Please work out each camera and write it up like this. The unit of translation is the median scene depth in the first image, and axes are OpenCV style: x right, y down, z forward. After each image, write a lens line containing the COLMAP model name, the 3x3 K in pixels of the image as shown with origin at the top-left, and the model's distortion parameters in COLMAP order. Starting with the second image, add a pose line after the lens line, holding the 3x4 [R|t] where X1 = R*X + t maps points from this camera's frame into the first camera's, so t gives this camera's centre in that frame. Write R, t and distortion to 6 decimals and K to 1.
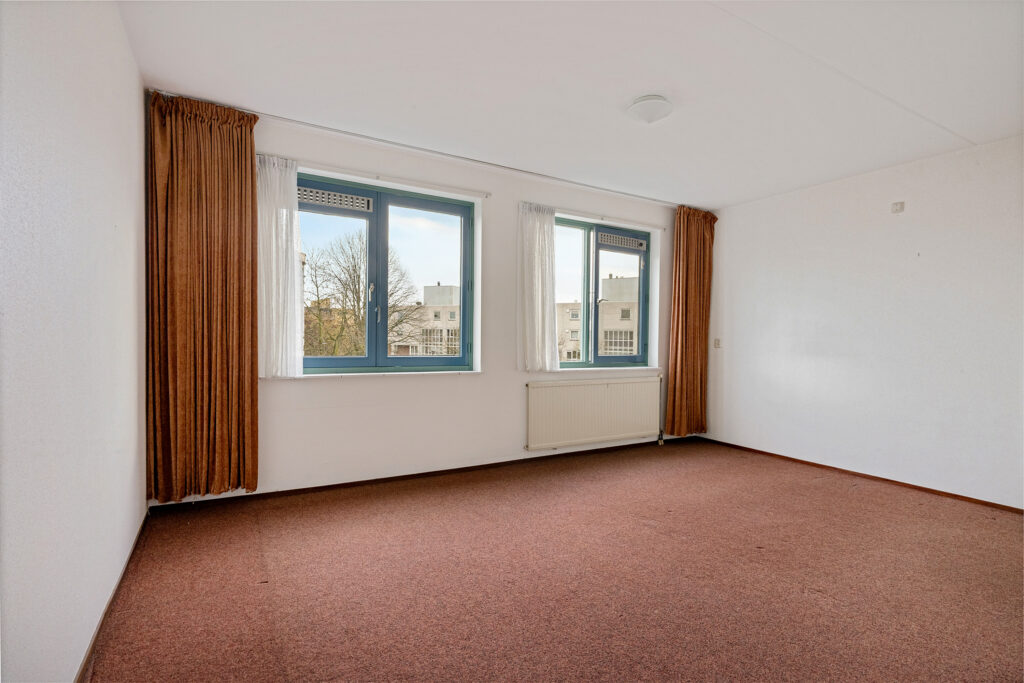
lens RADIAL K [[491.2, 0, 513.5], [0, 491.2, 345.7], [0, 0, 1]] dist [-0.001468, -0.000138]
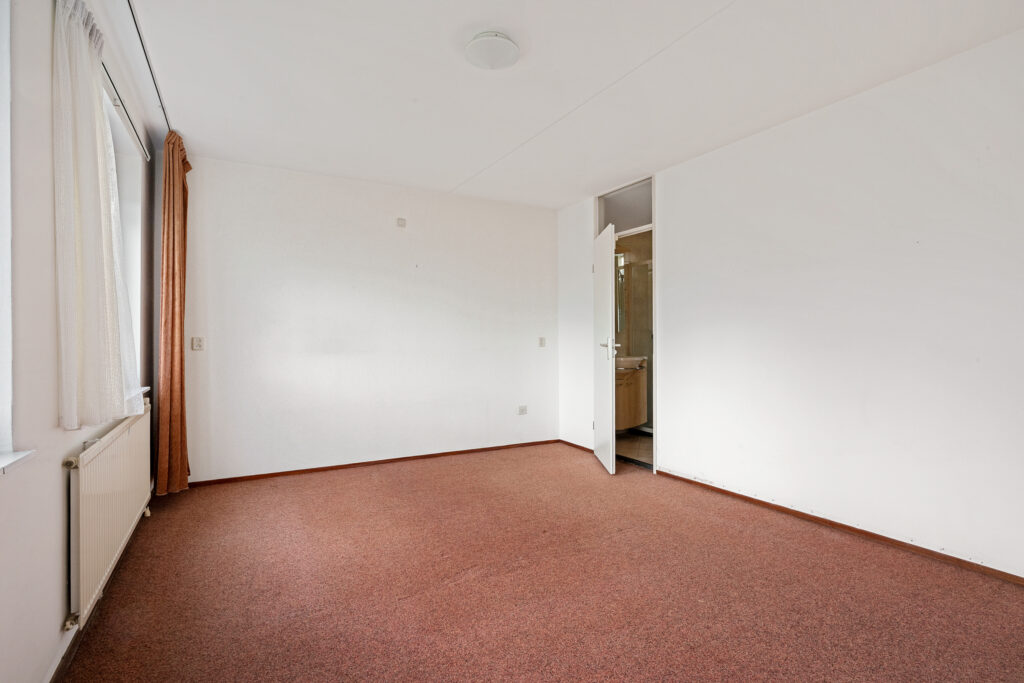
lens RADIAL K [[499.5, 0, 515.3], [0, 499.5, 334.1], [0, 0, 1]] dist [0.001673, 0.000426]
pose [[0.010056, -0.007197, 0.999924, -0.428181], [0.017537, 0.999822, 0.007020, -0.022184], [-0.999796, 0.017465, 0.010180, 0.761715]]
